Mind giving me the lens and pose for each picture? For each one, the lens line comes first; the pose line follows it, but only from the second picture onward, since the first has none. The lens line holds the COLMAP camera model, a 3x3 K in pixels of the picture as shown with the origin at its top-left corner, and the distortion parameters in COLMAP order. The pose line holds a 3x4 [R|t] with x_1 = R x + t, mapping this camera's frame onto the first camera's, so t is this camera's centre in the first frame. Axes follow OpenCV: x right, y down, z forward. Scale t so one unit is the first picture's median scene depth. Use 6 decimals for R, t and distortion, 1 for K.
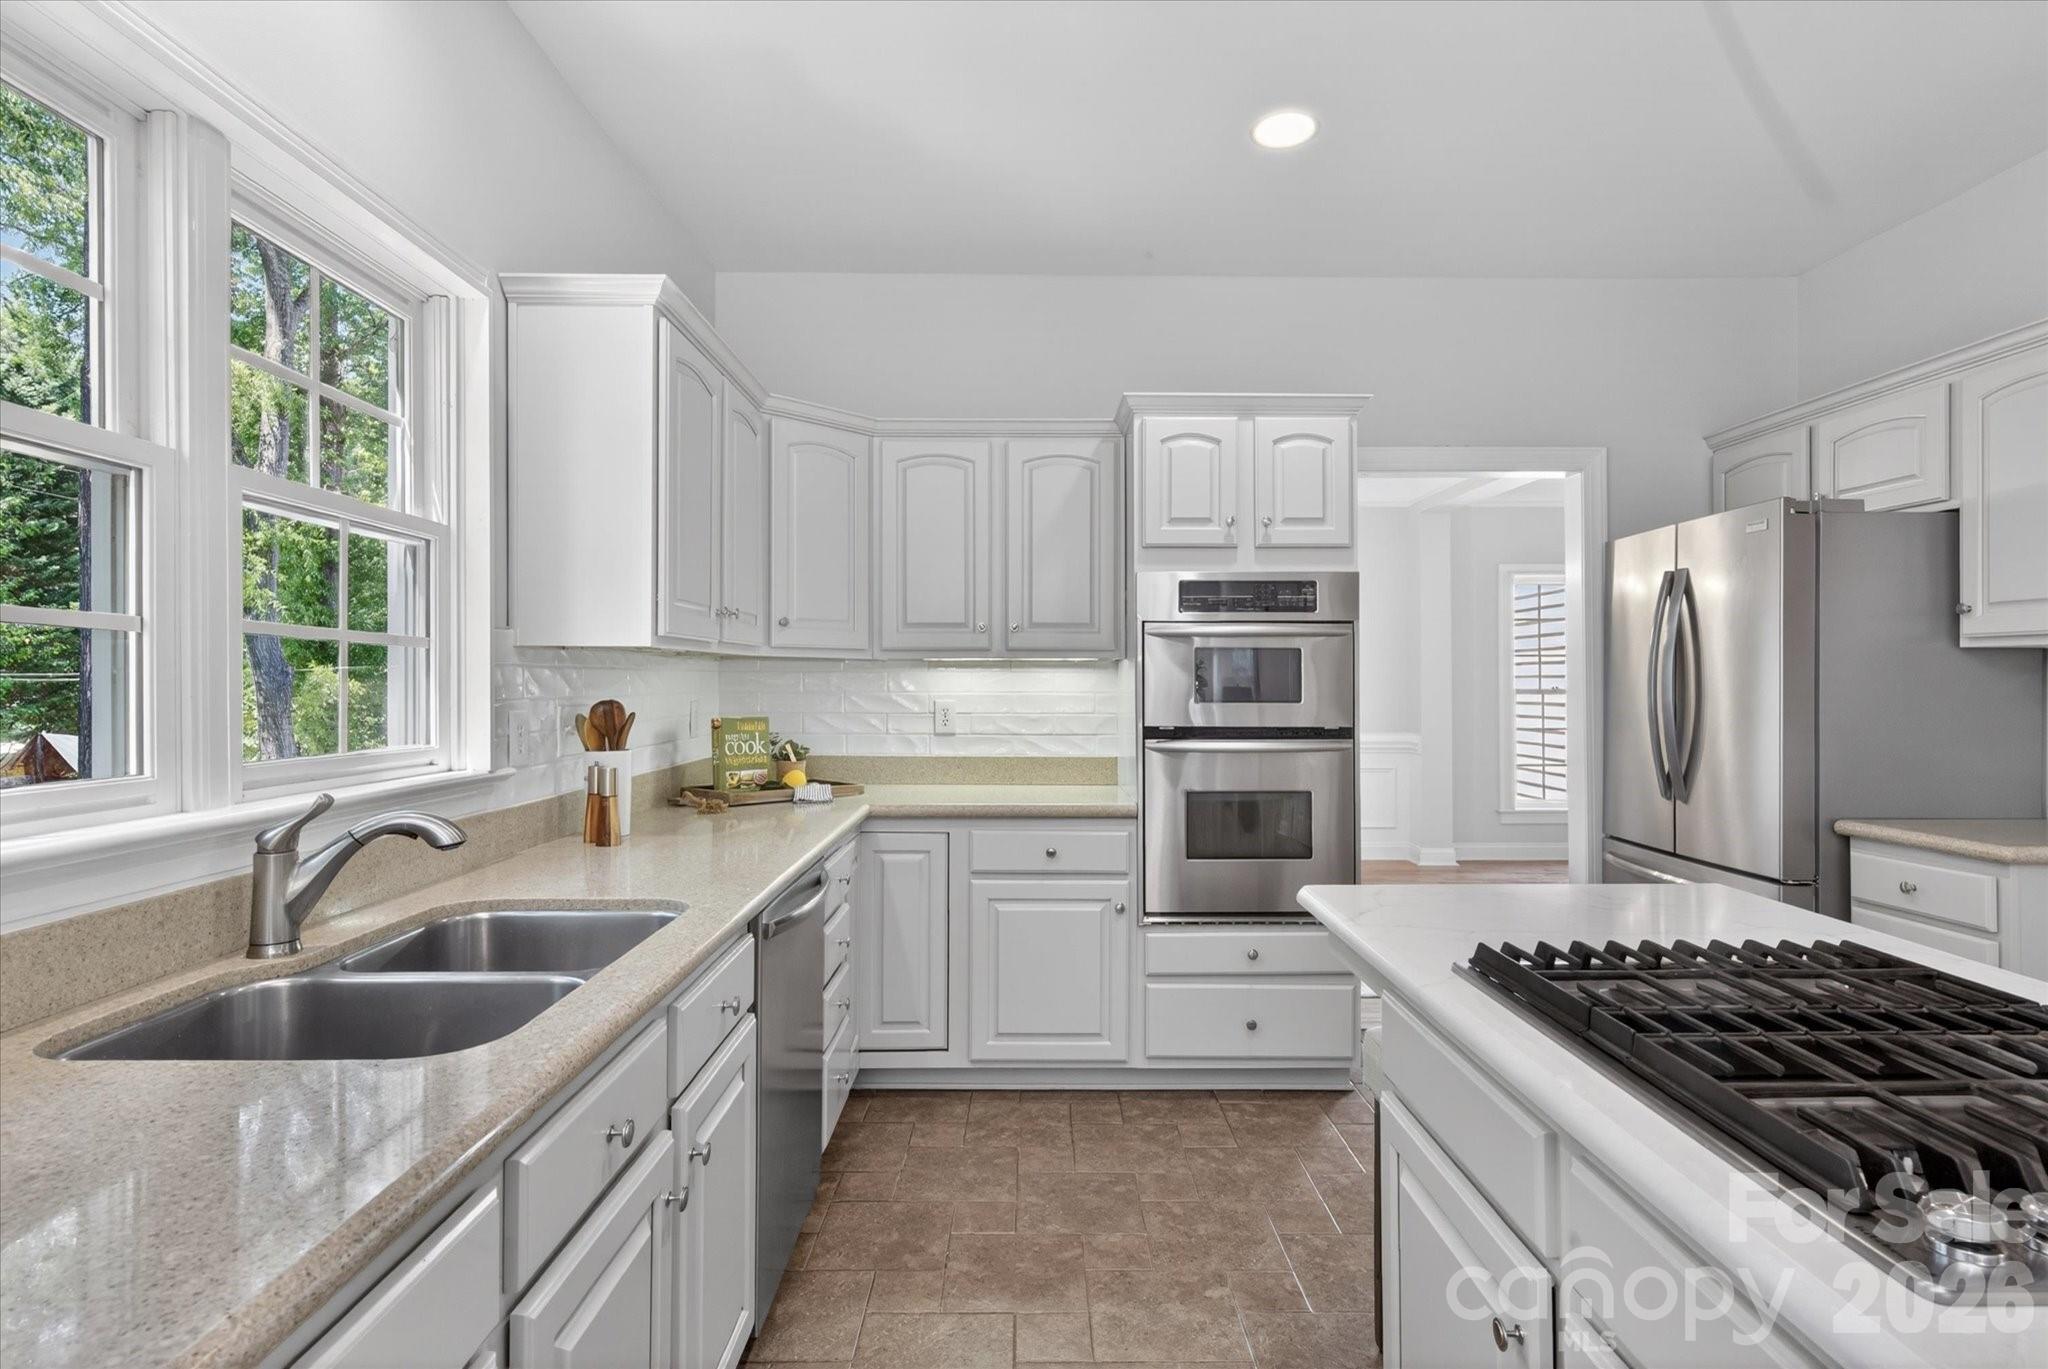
lens RADIAL K [[1030.3, 0, 1021.4], [0, 1030.3, 667.8], [0, 0, 1]] dist [0.000404, 0.000120]
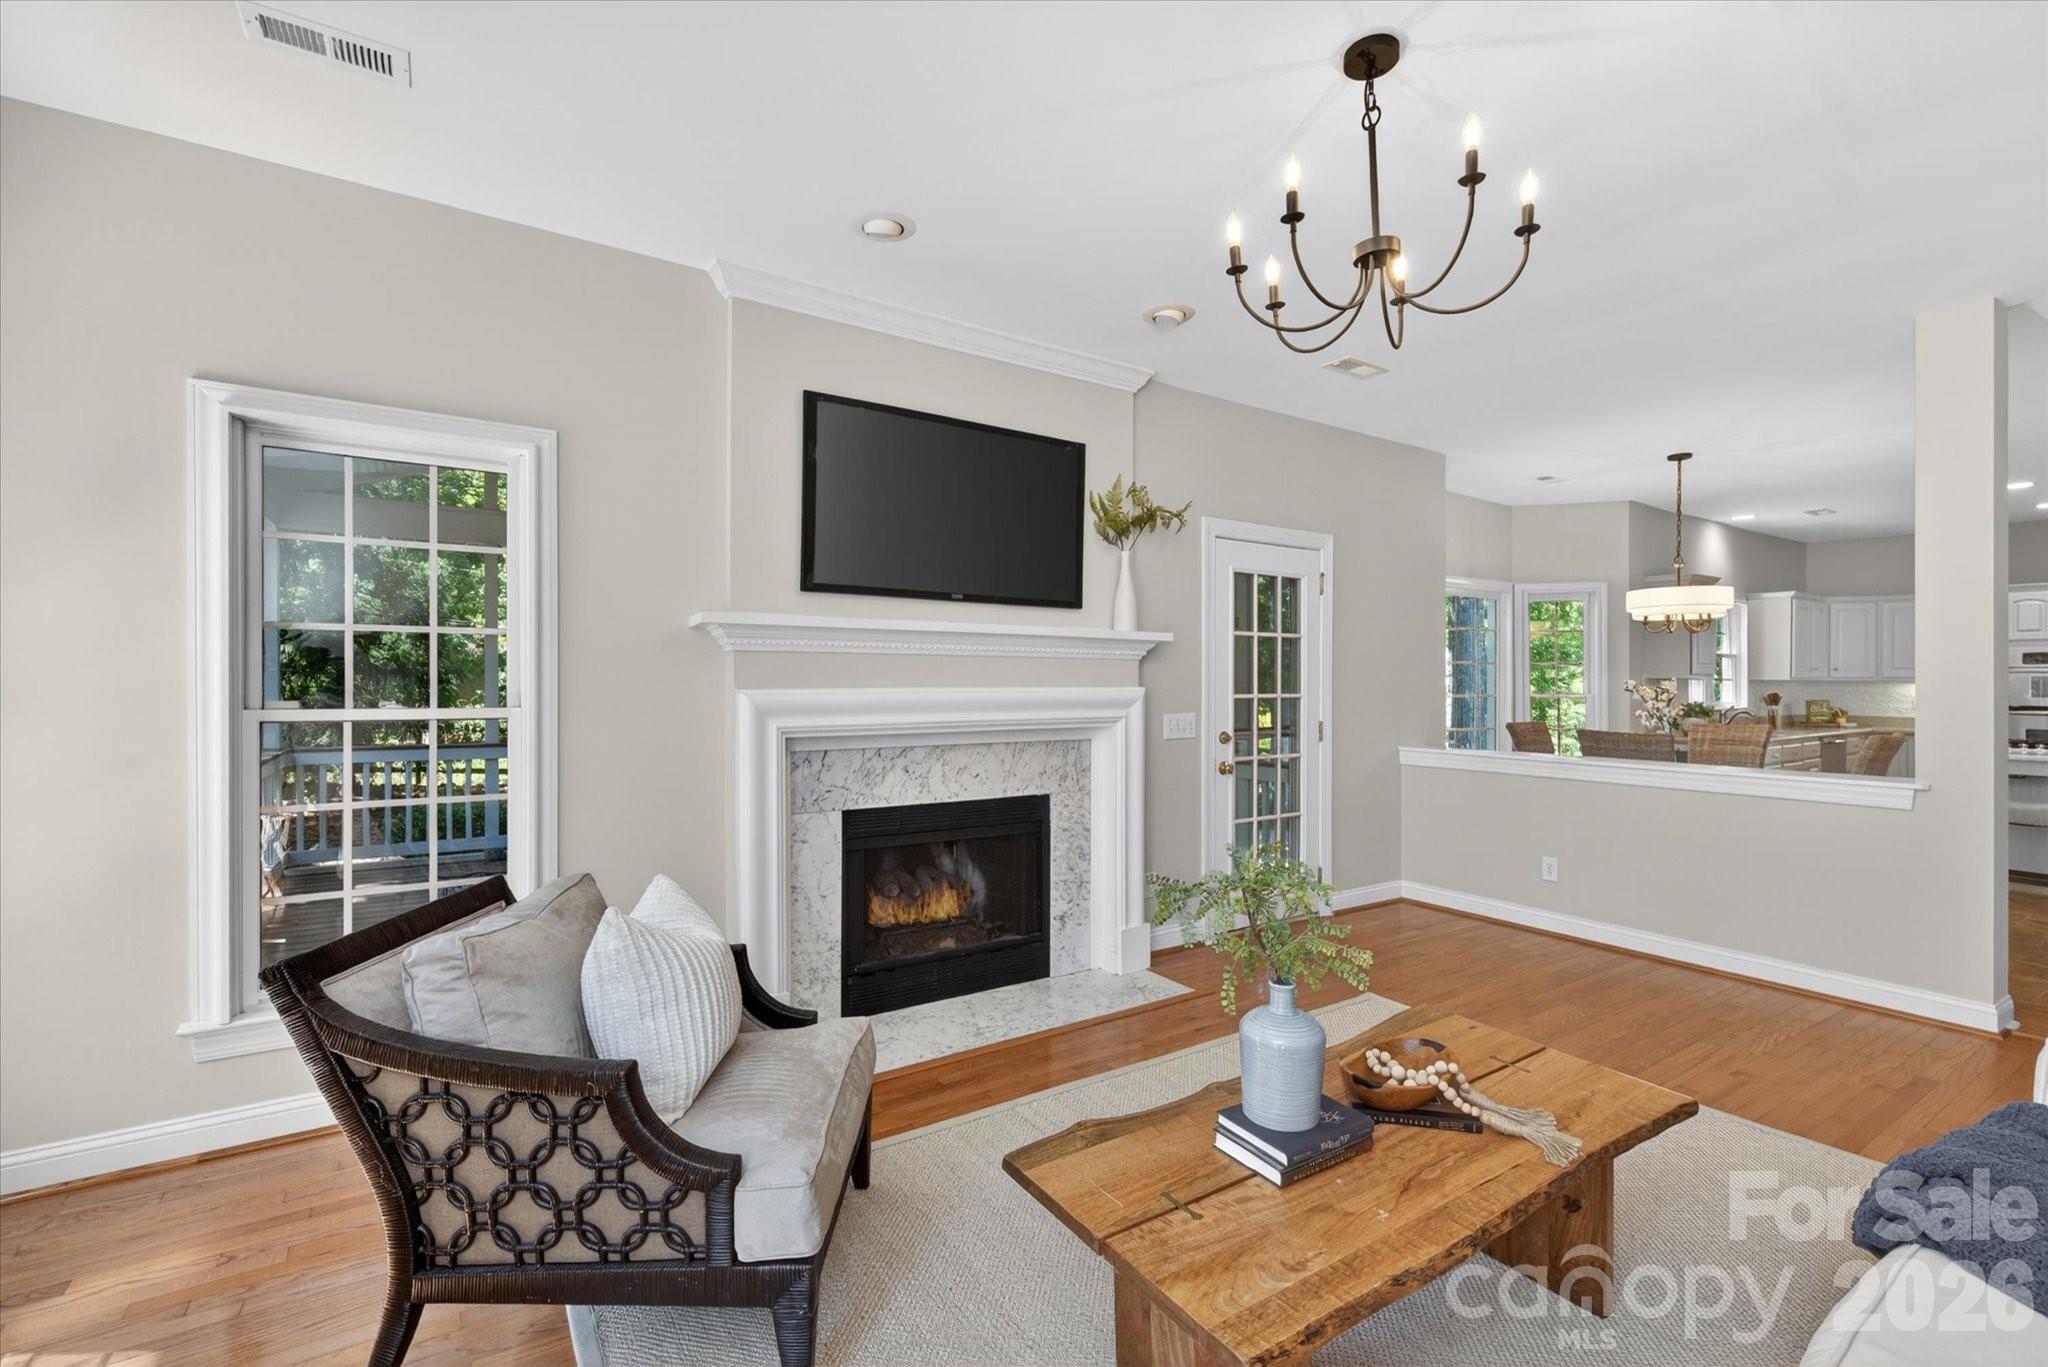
lens RADIAL K [[893.9, 0, 1024.0], [0, 893.9, 683.5], [0, 0, 1]] dist [-0.002431, -0.000510]
pose [[0.548054, -0.000430, -0.836443, 0.687076], [0.006418, 0.999973, 0.003691, -0.026559], [0.836419, -0.007392, 0.548041, -2.555819]]
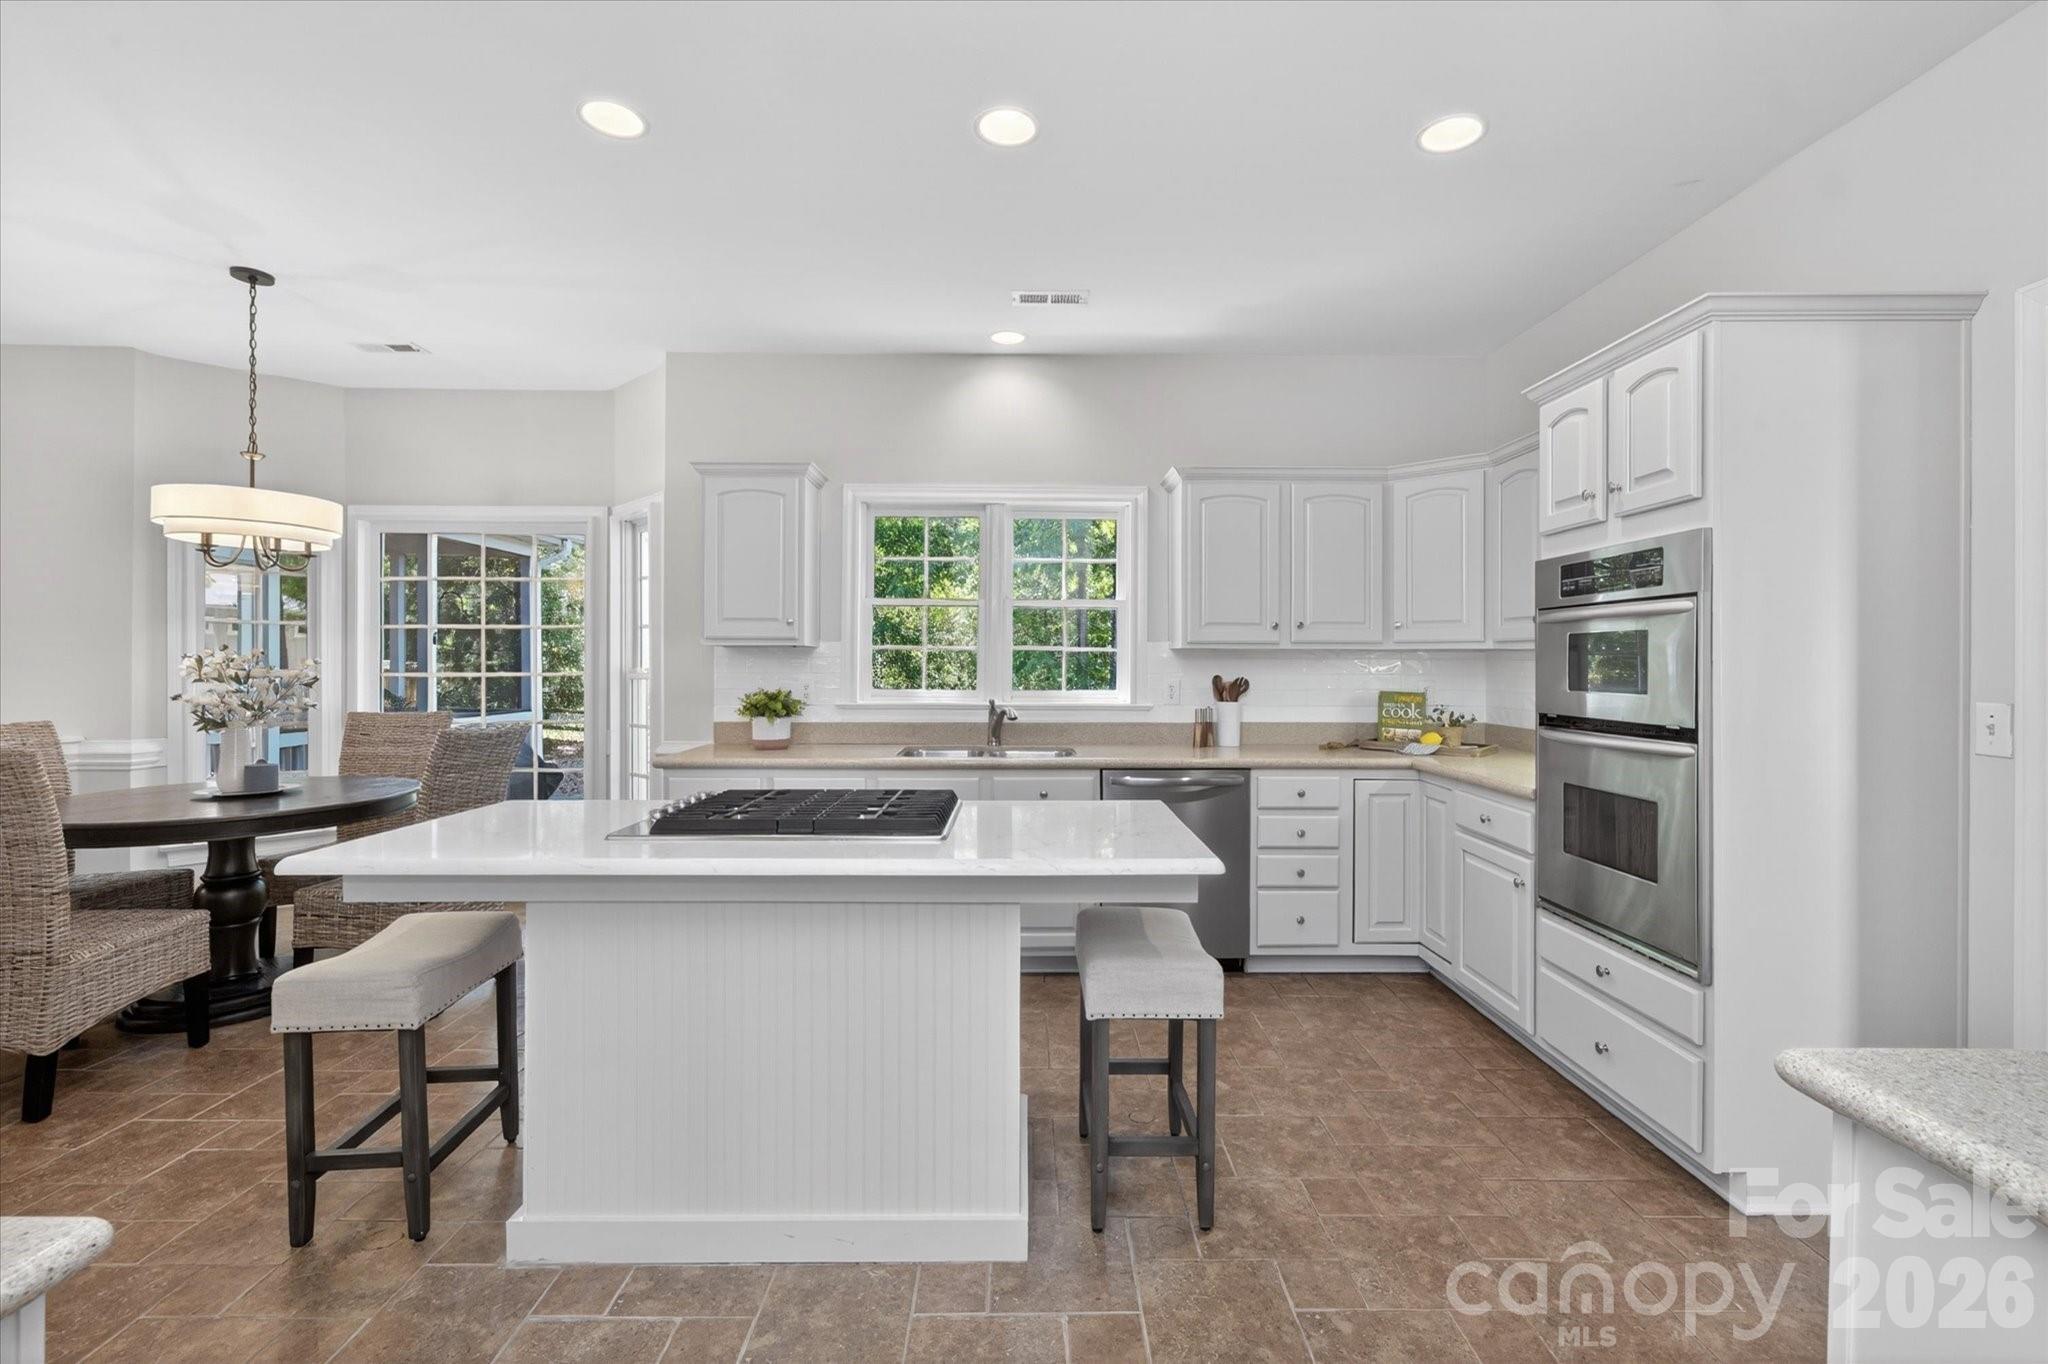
lens RADIAL K [[885.2, 0, 1028.8], [0, 885.2, 672.1], [0, 0, 1]] dist [0.000478, 0.000002]
pose [[0.007263, 0.010976, -0.999913, 0.989042], [0.006427, 0.999919, 0.011023, 0.004237], [0.999953, -0.006506, 0.007192, 0.491376]]
